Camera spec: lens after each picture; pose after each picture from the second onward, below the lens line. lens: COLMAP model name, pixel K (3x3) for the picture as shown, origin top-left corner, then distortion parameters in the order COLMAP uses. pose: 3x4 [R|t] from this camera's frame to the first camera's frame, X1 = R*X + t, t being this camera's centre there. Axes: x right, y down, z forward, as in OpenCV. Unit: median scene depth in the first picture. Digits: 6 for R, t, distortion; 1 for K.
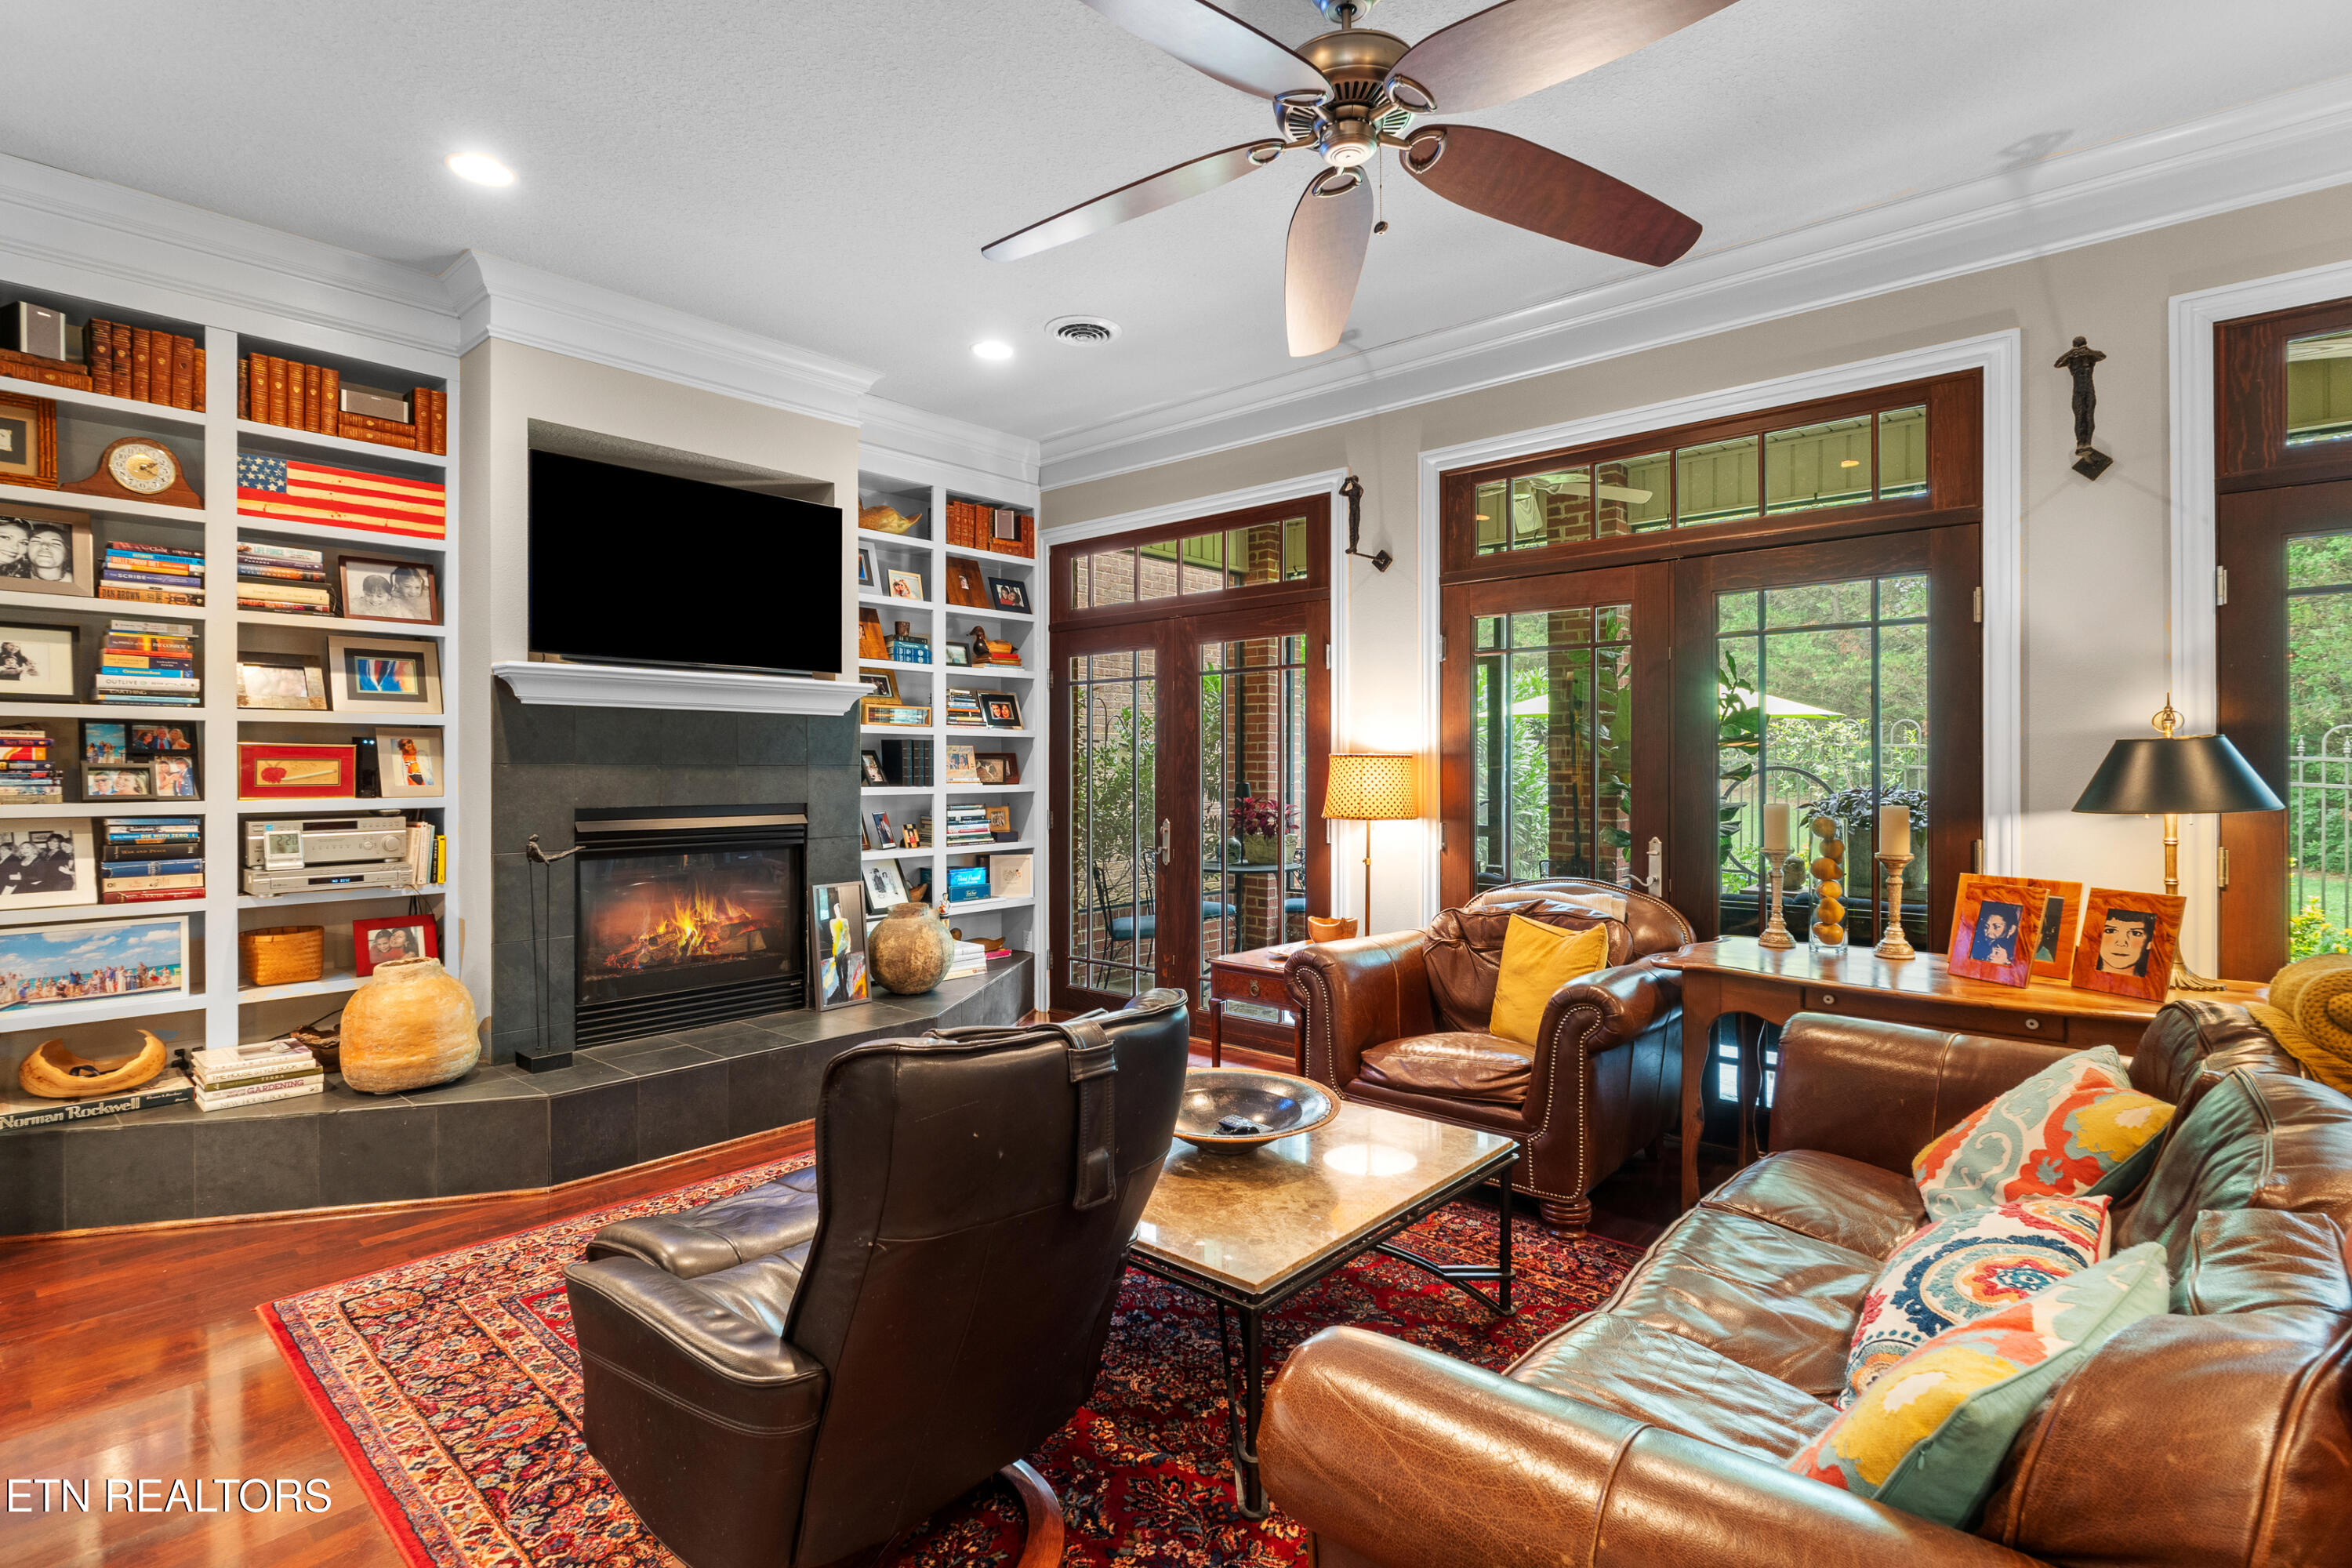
lens RADIAL K [[1152.3, 0, 1176.0], [0, 1152.3, 784.0], [0, 0, 1]] dist [0.000715, 0.000024]
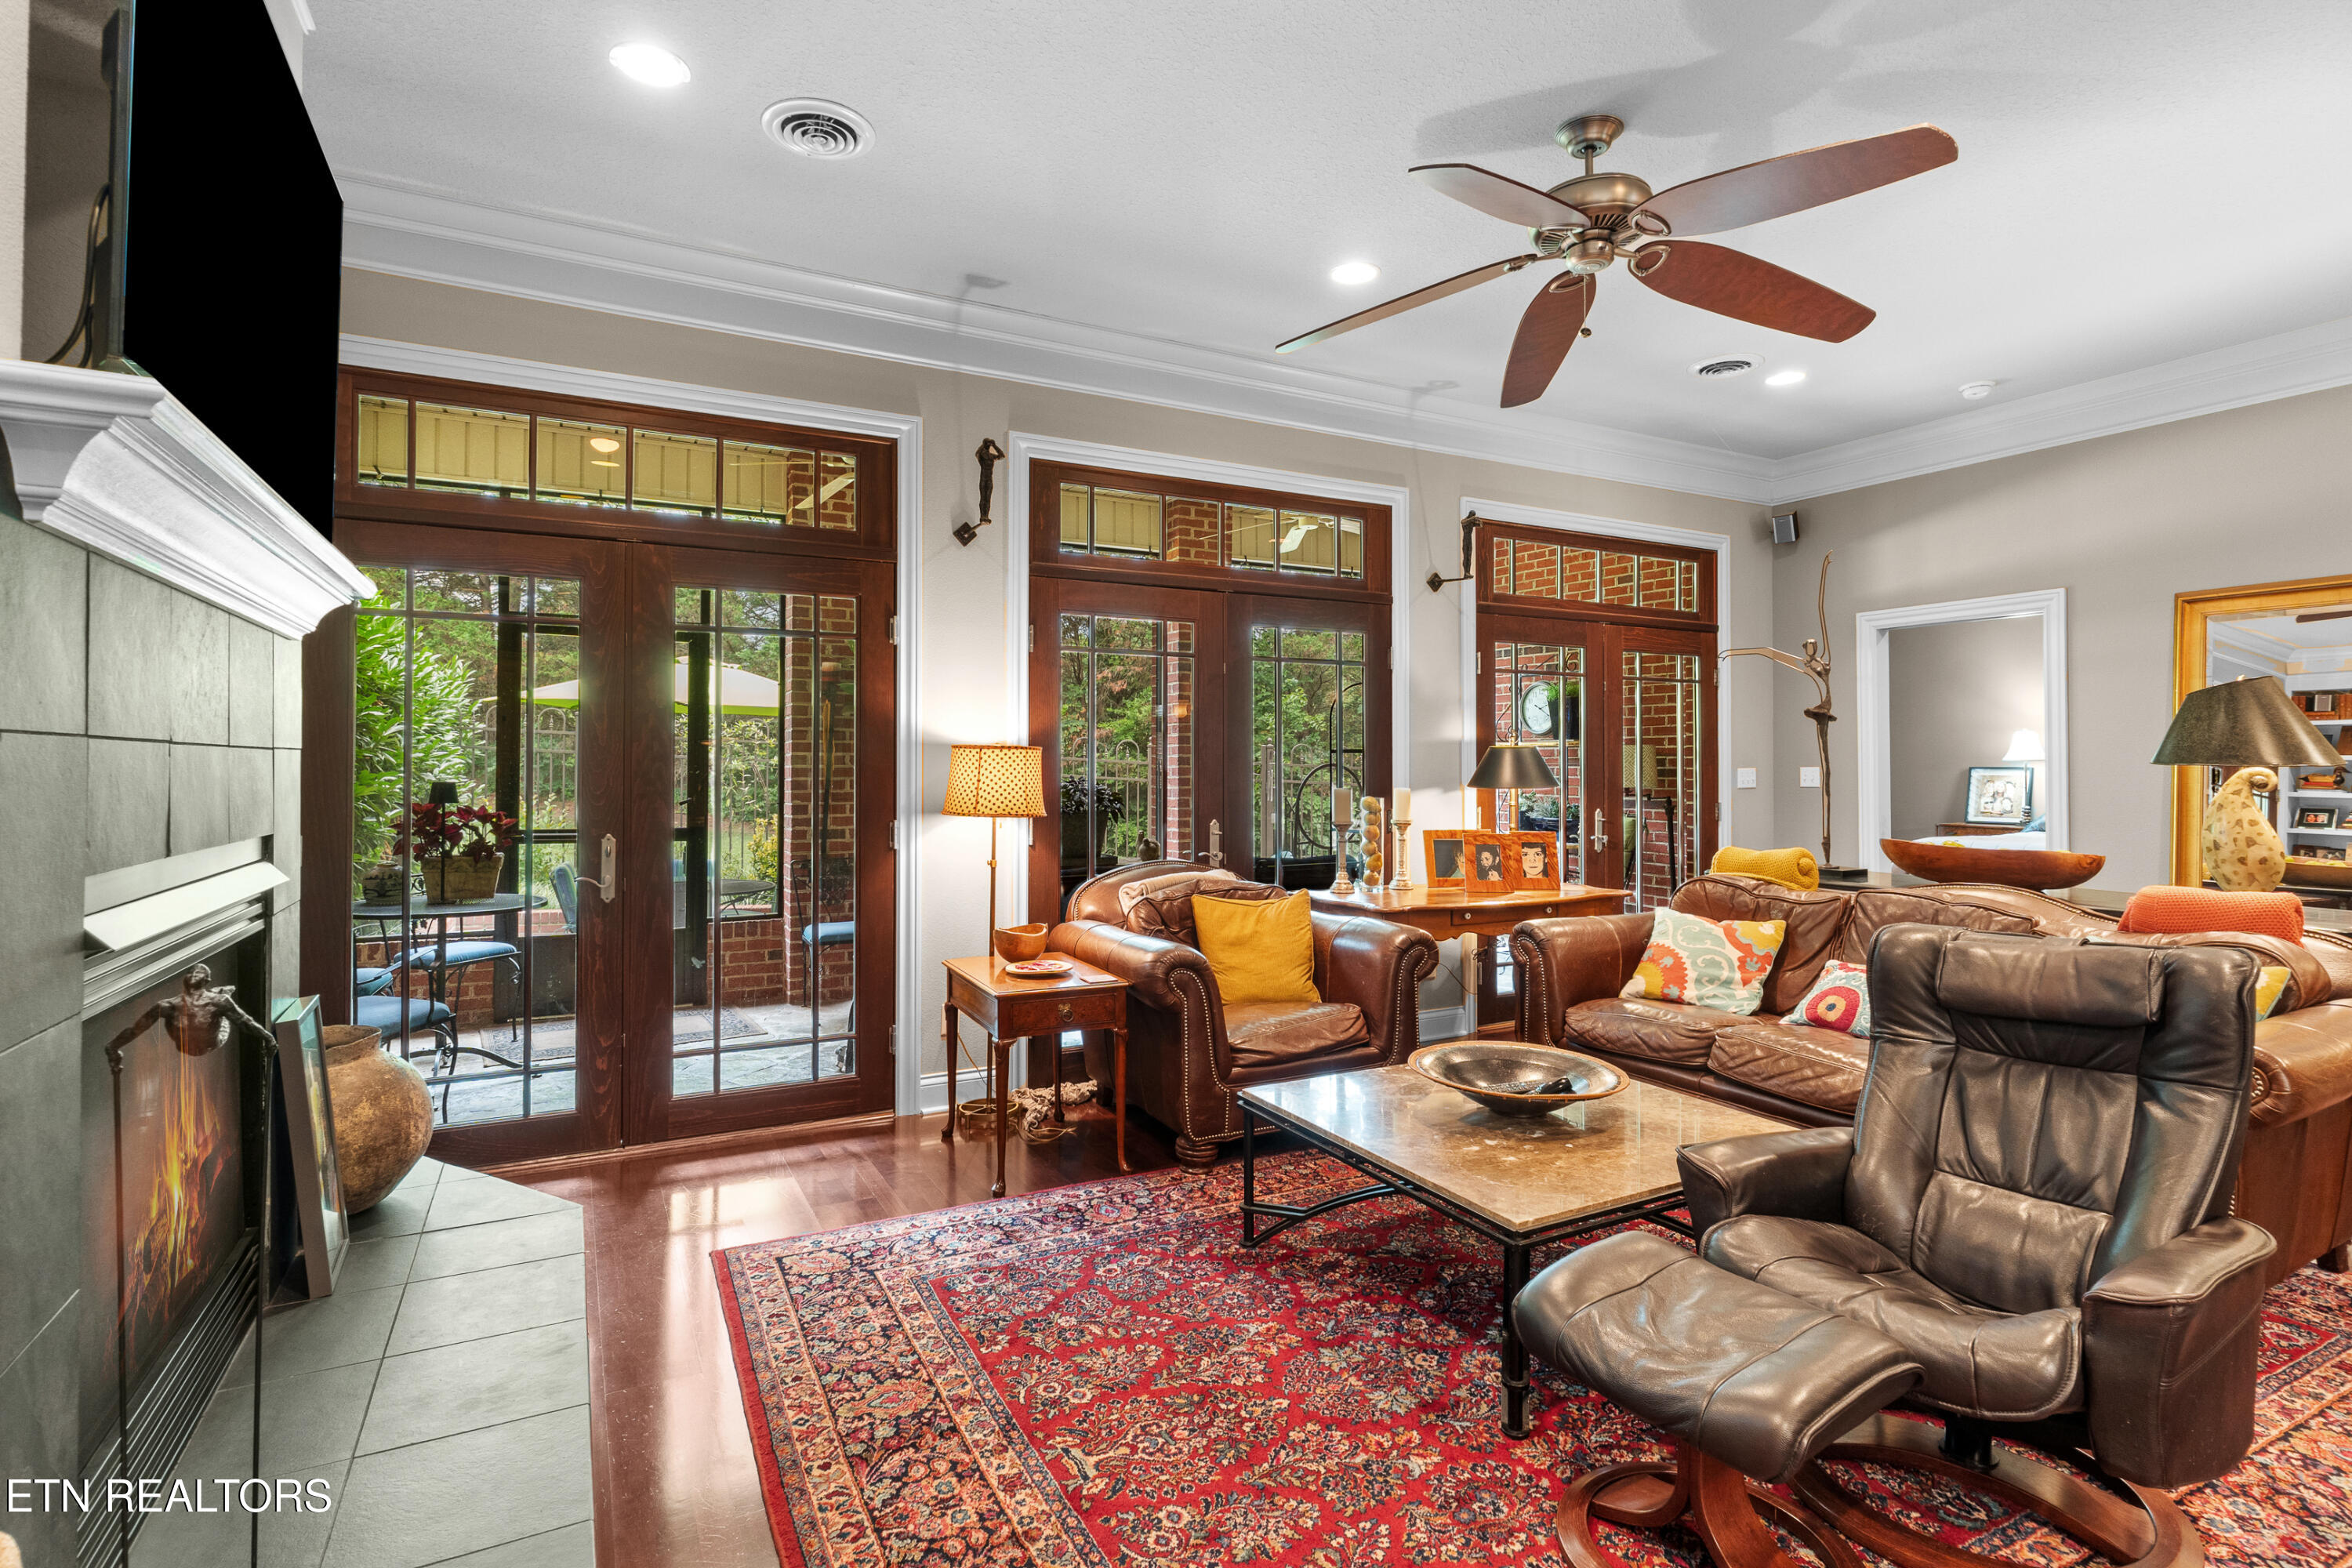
lens RADIAL K [[1138.1, 0, 1174.3], [0, 1138.1, 746.3], [0, 0, 1]] dist [-0.001634, -0.000259]
pose [[0.347220, 0.015789, 0.937651, -0.626307], [0.010881, 0.999723, -0.020863, -0.004914], [-0.937721, 0.017447, 0.346952, 0.553416]]
